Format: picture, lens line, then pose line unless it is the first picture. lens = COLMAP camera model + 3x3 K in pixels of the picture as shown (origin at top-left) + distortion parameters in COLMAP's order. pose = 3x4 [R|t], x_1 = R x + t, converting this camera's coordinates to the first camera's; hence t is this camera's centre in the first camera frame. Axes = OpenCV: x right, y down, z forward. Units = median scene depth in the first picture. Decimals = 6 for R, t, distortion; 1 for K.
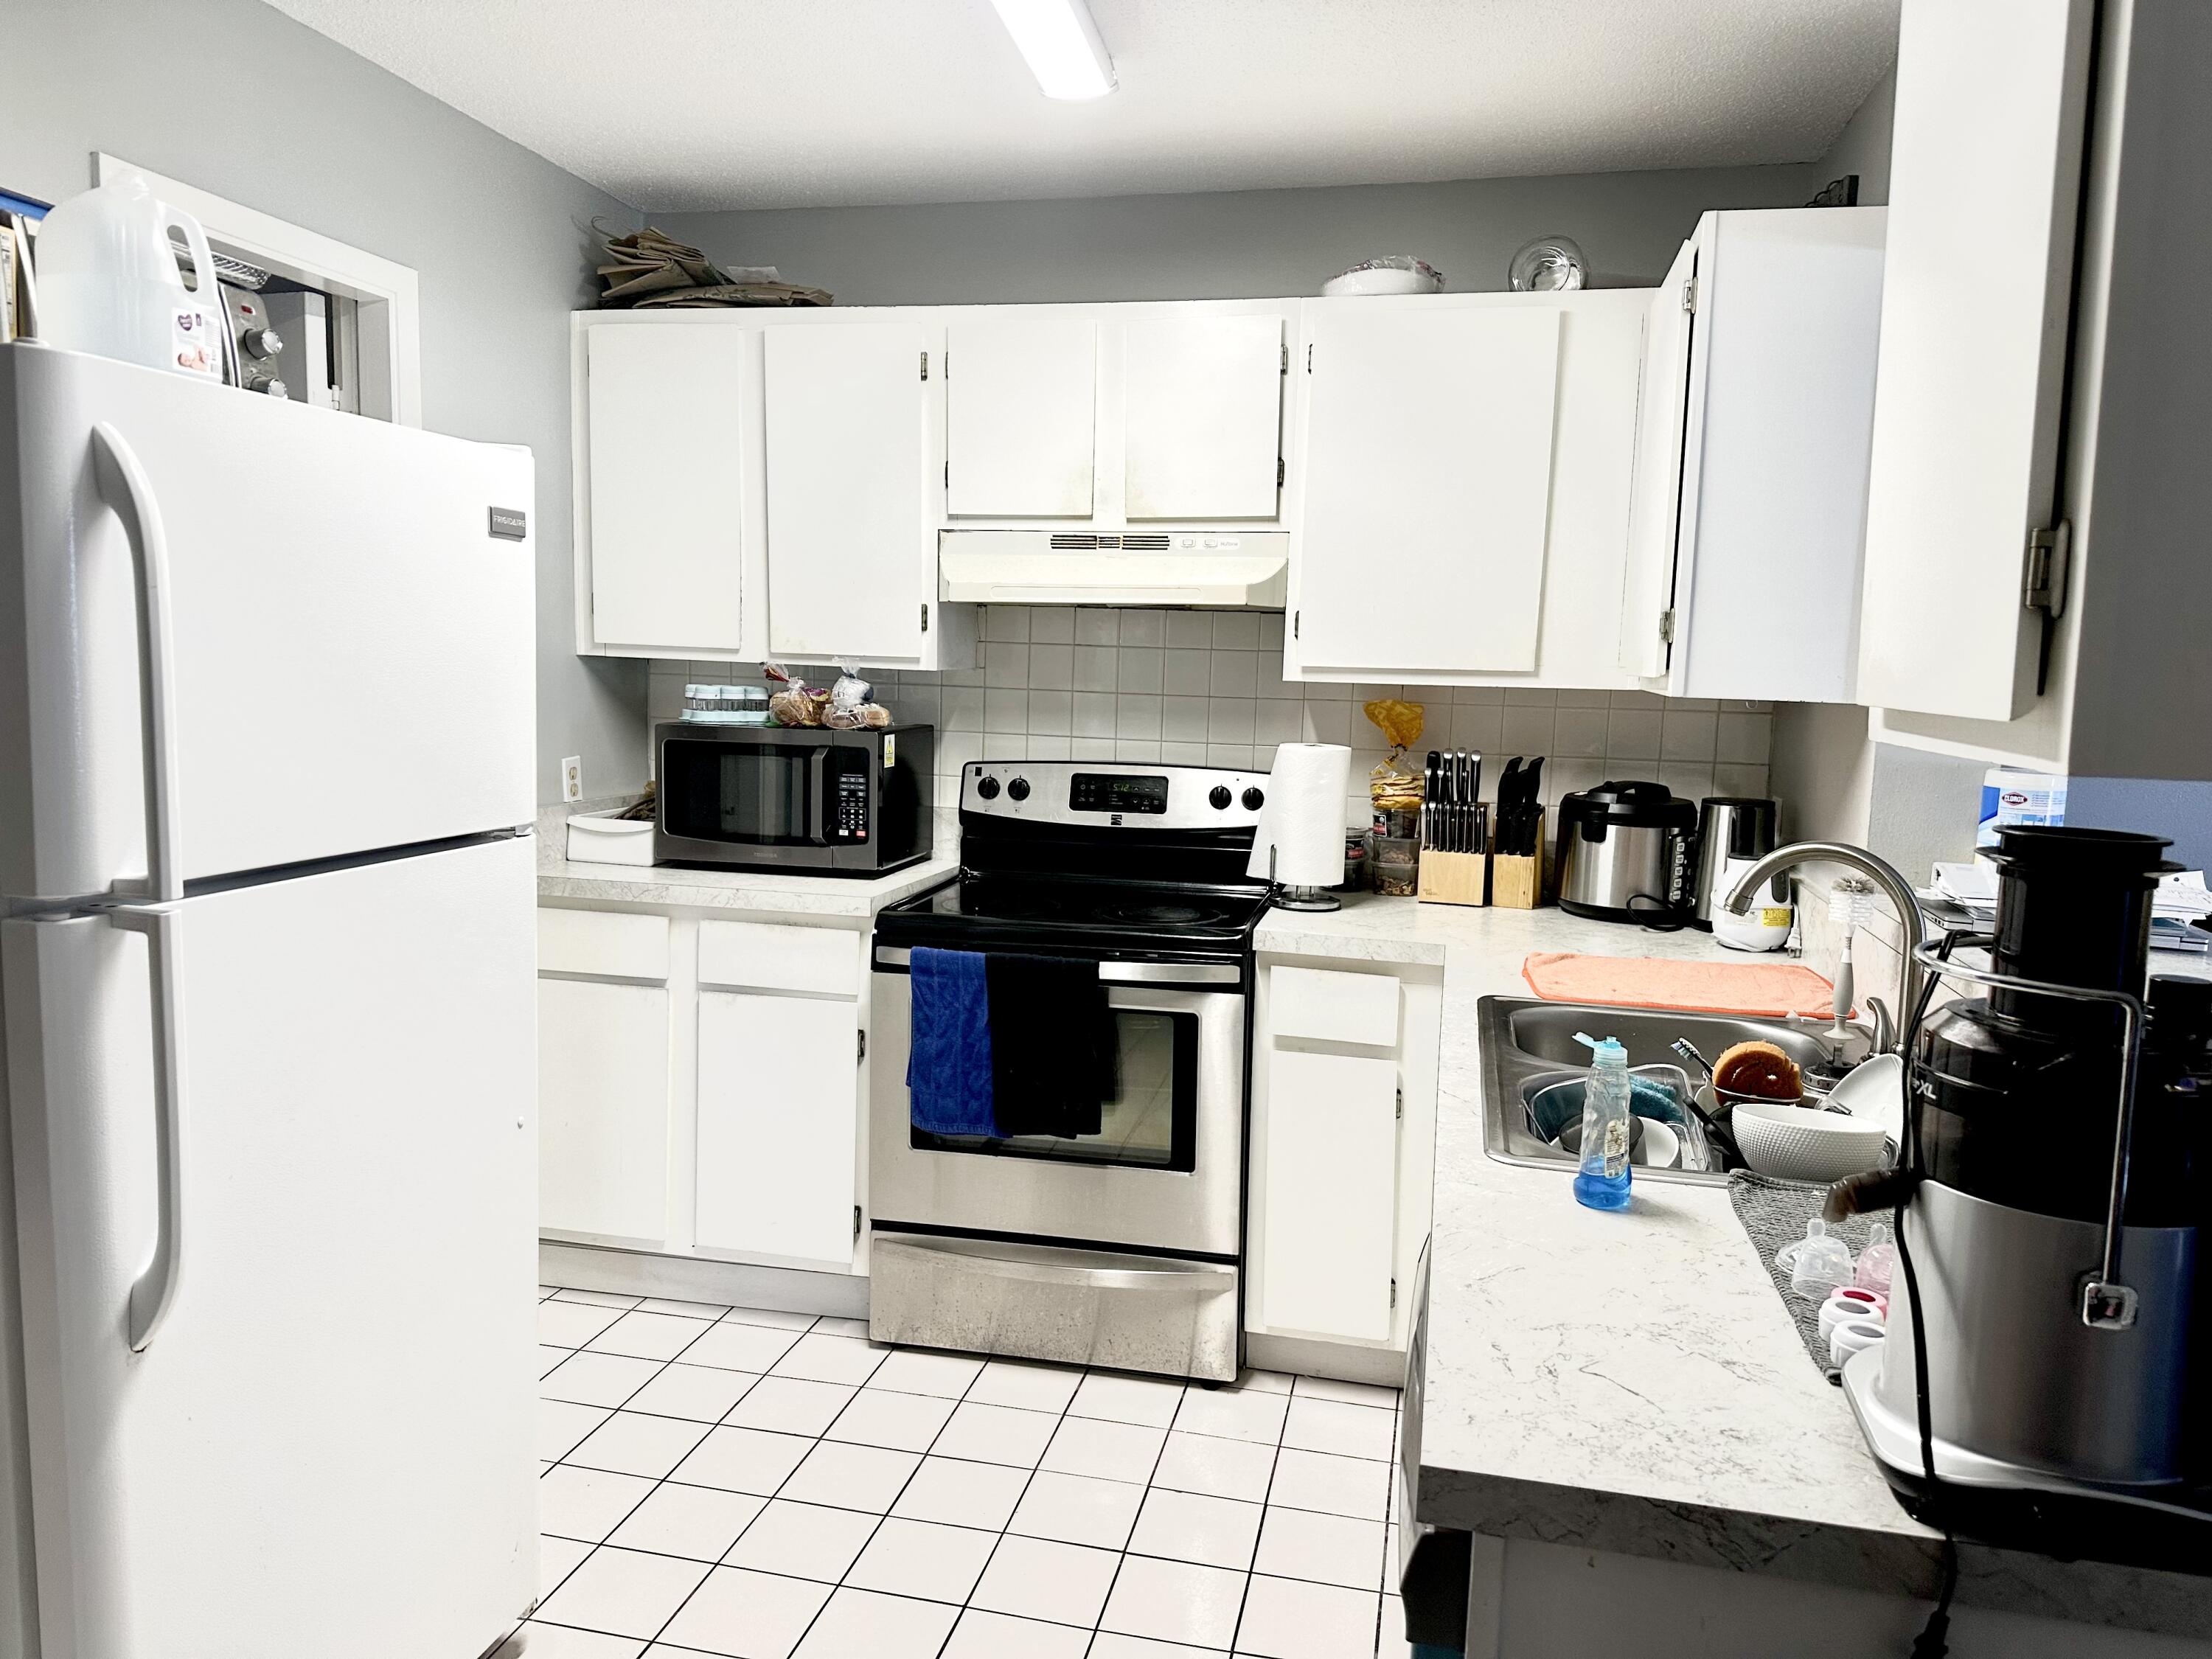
lens RADIAL K [[1539.5, 0, 1106.1], [0, 1539.5, 827.6], [0, 0, 1]] dist [0.039765, -0.005550]
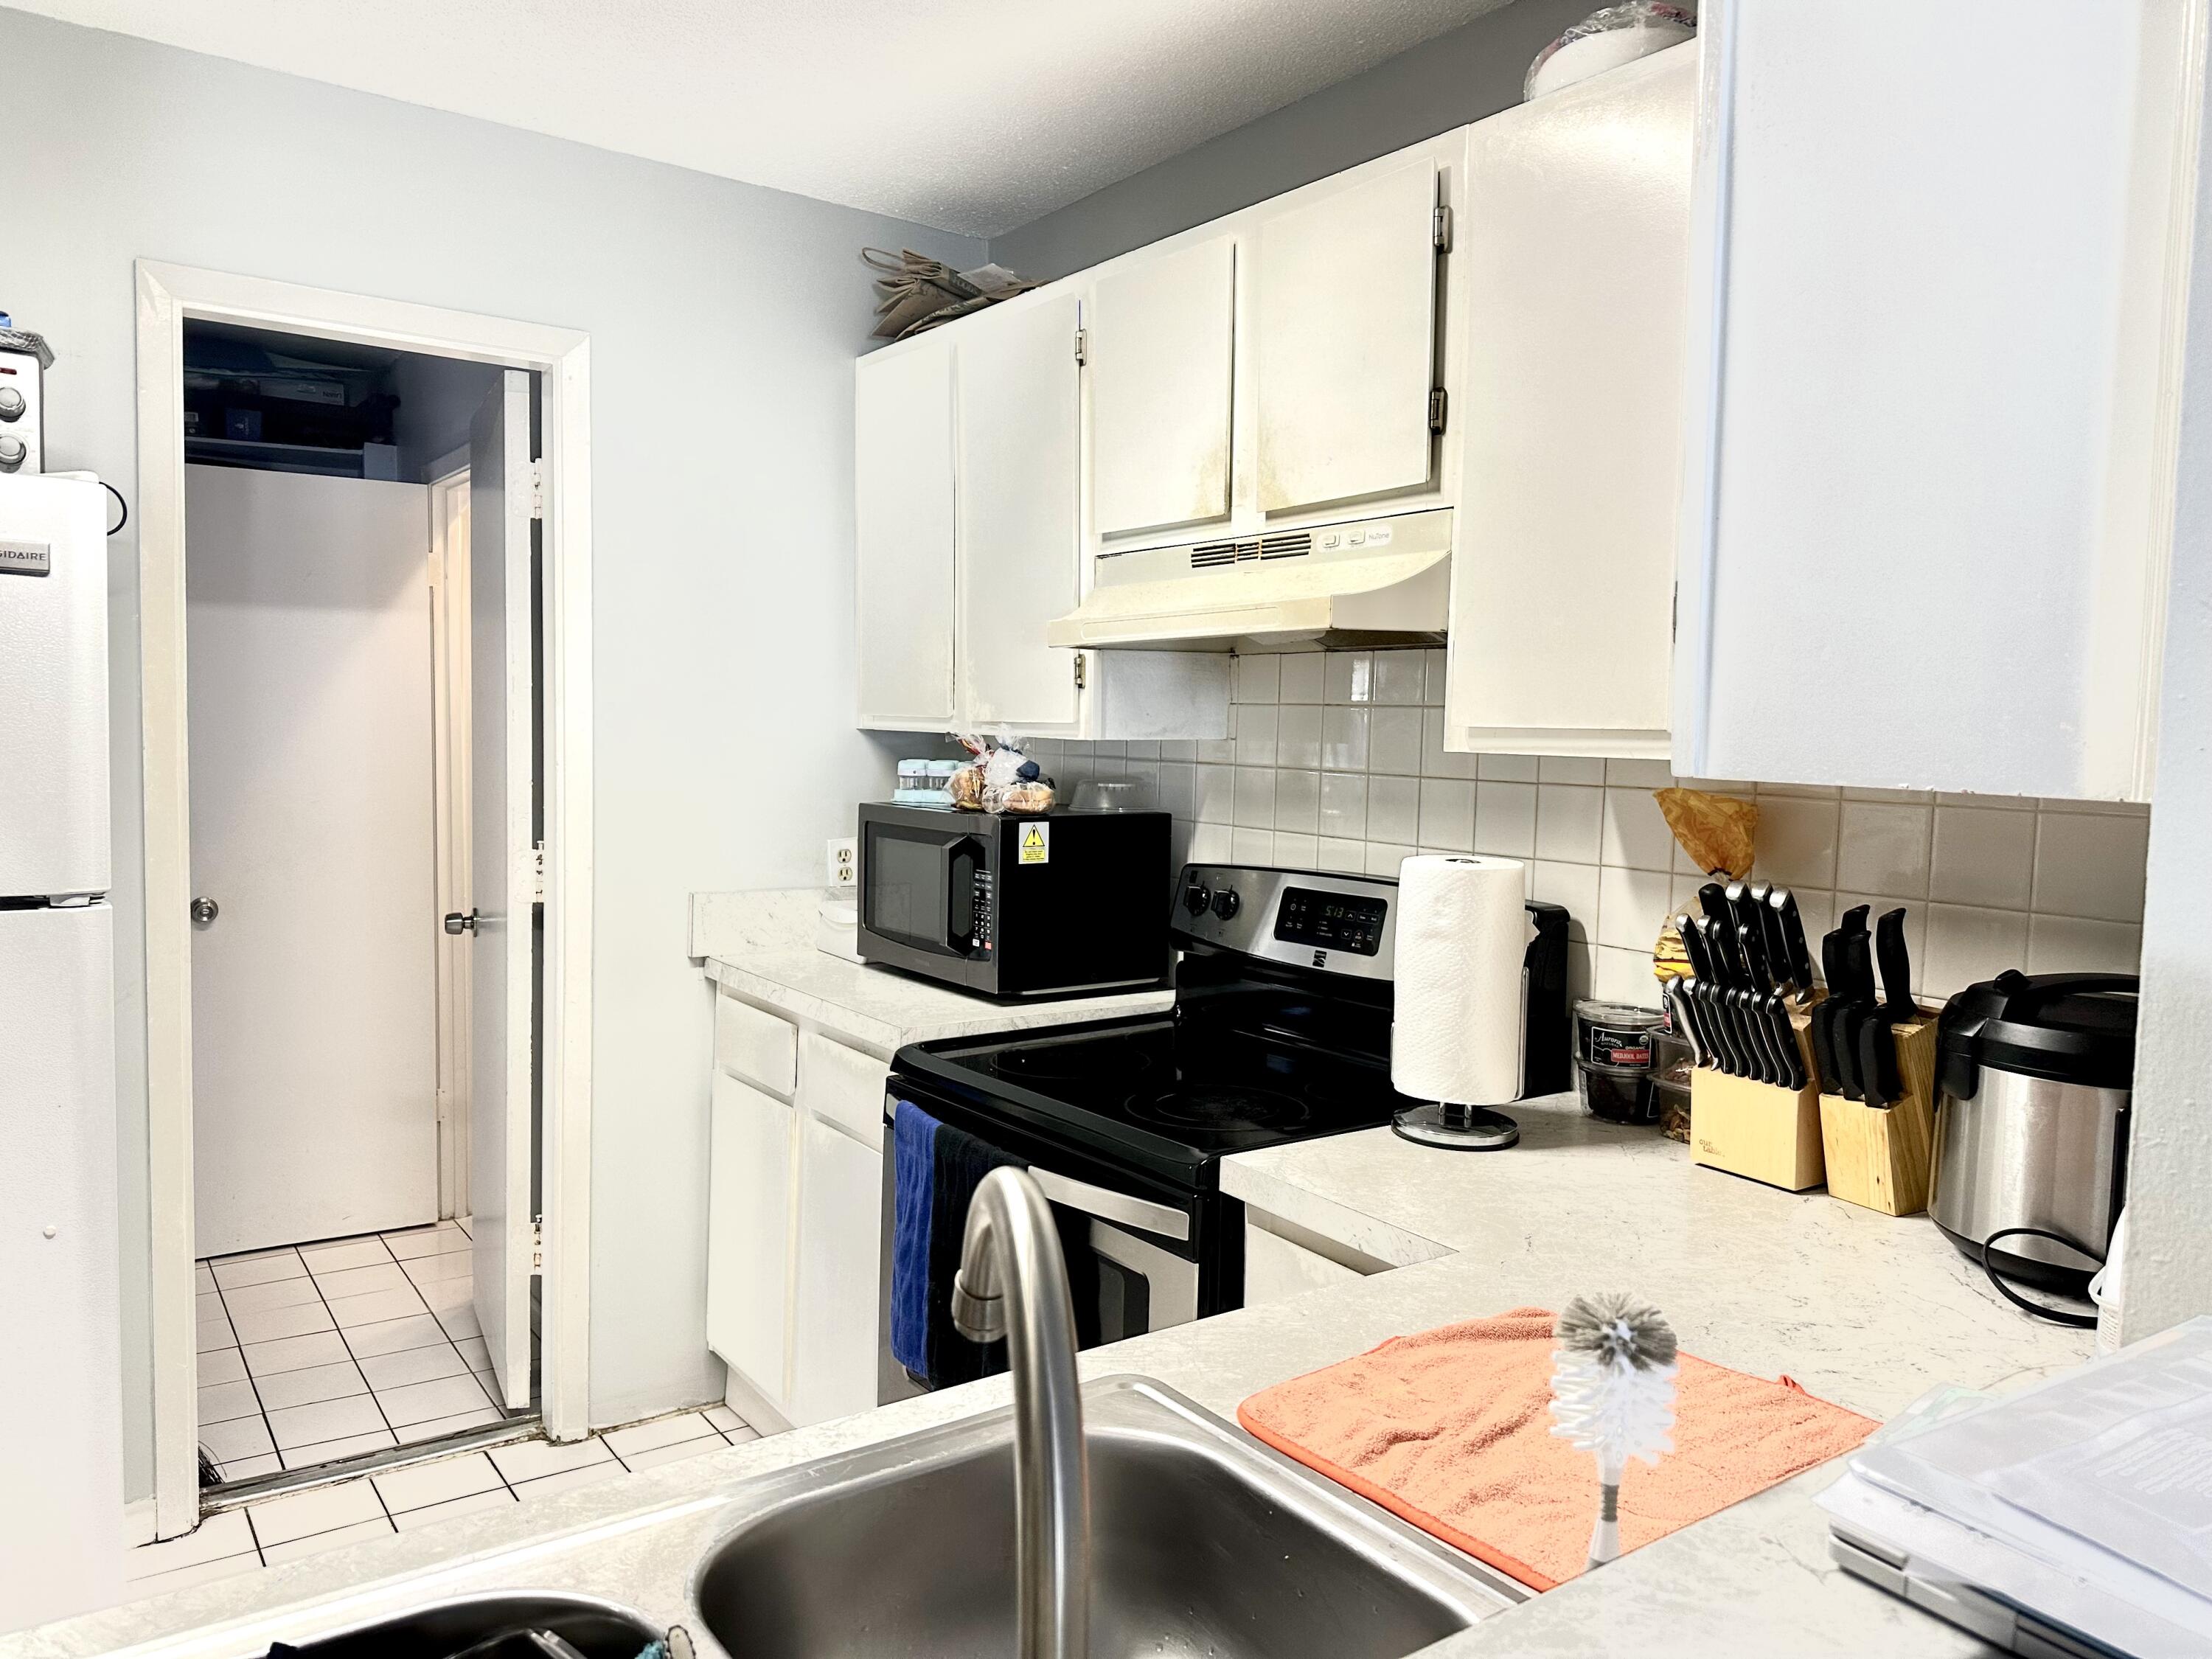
lens RADIAL K [[1539.5, 0, 1107.0], [0, 1539.5, 831.3], [0, 0, 1]] dist [0.039765, -0.005550]
pose [[0.743388, 0.035511, -0.667917, 0.414809], [-0.077311, 0.996458, -0.033069, -0.033717], [0.664377, 0.076220, 0.743501, 0.457564]]
